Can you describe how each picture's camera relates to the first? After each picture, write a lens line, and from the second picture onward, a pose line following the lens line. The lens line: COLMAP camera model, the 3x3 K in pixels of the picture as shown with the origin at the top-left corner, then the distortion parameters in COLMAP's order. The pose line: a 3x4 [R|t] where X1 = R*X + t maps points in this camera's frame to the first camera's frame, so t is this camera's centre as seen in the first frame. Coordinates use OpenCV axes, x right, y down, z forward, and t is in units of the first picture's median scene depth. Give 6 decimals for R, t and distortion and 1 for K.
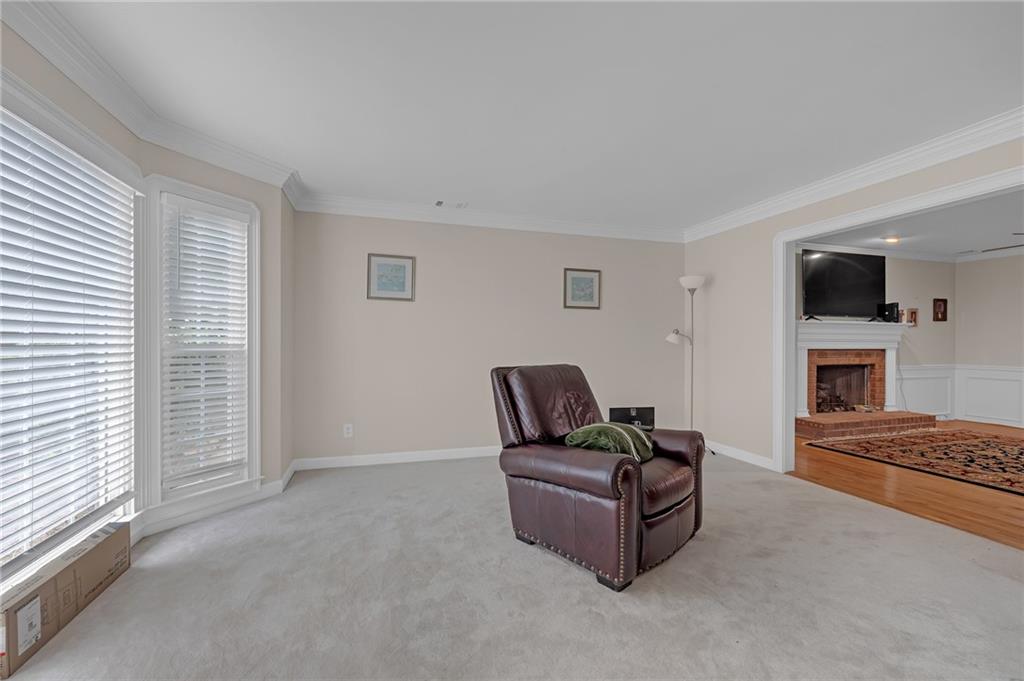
lens RADIAL K [[441.2, 0, 510.0], [0, 441.2, 340.5], [0, 0, 1]] dist [0.000364, 0.000391]
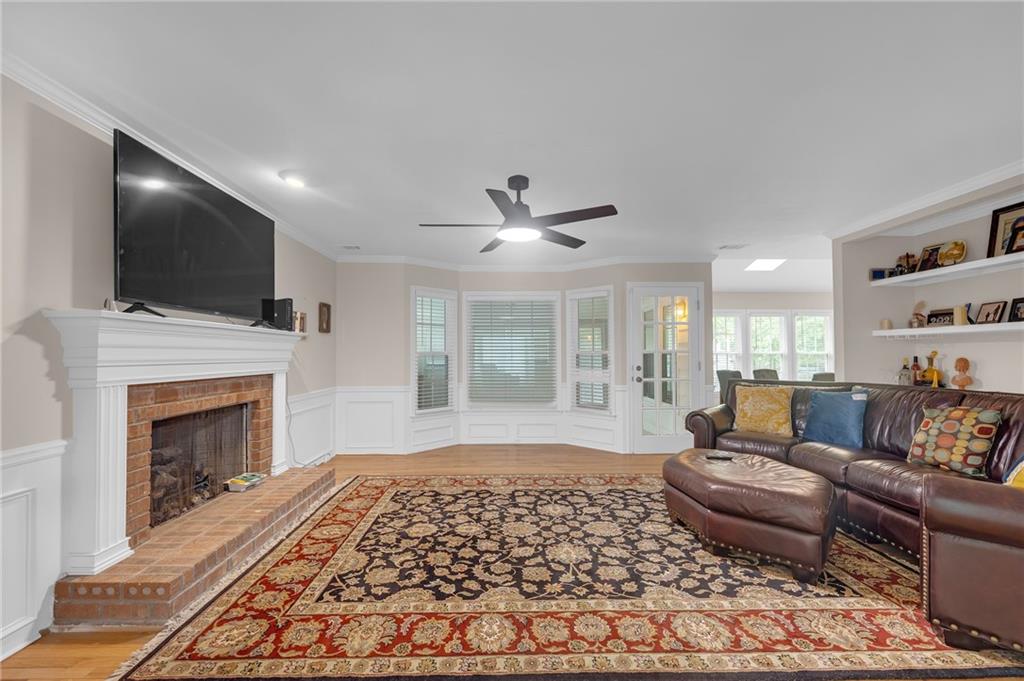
lens RADIAL K [[441.2, 0, 506.6], [0, 441.2, 349.1], [0, 0, 1]] dist [0.000364, 0.000391]
pose [[0.298473, 0.007294, 0.954390, 0.366783], [0.002797, 0.999960, -0.008517, -0.008355], [-0.954414, 0.005211, 0.298440, 0.513193]]
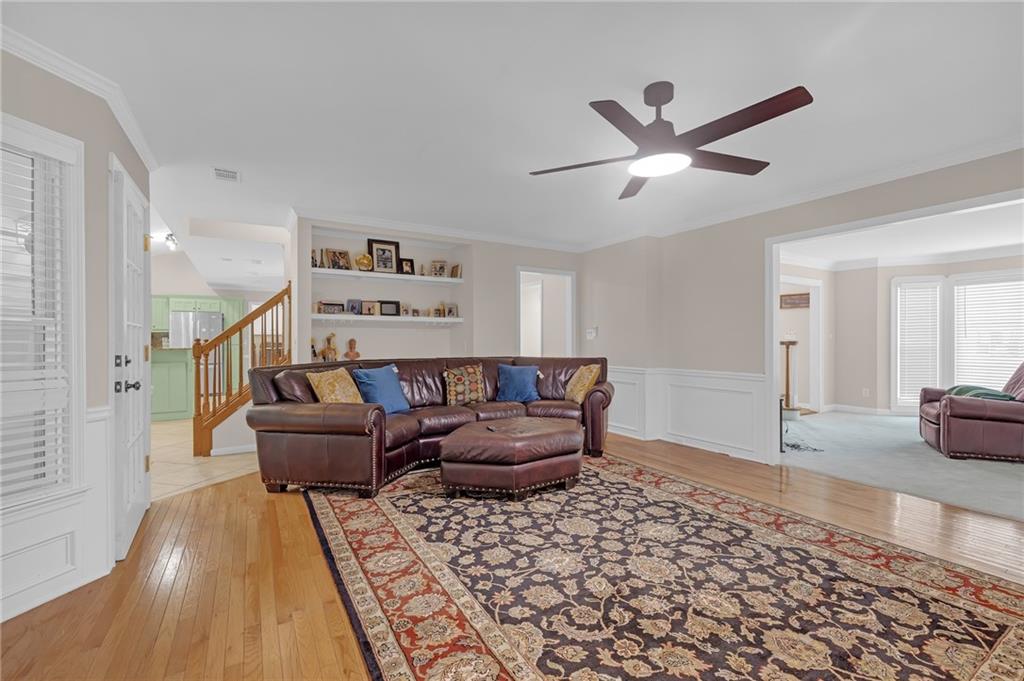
lens RADIAL K [[441.2, 0, 508.5], [0, 441.2, 343.5], [0, 0, 1]] dist [0.000364, 0.000391]
pose [[-0.975207, -0.001699, -0.221287, 0.925769], [-0.002842, 0.999984, 0.004847, 0.002655], [0.221275, 0.005356, -0.975197, 0.894532]]
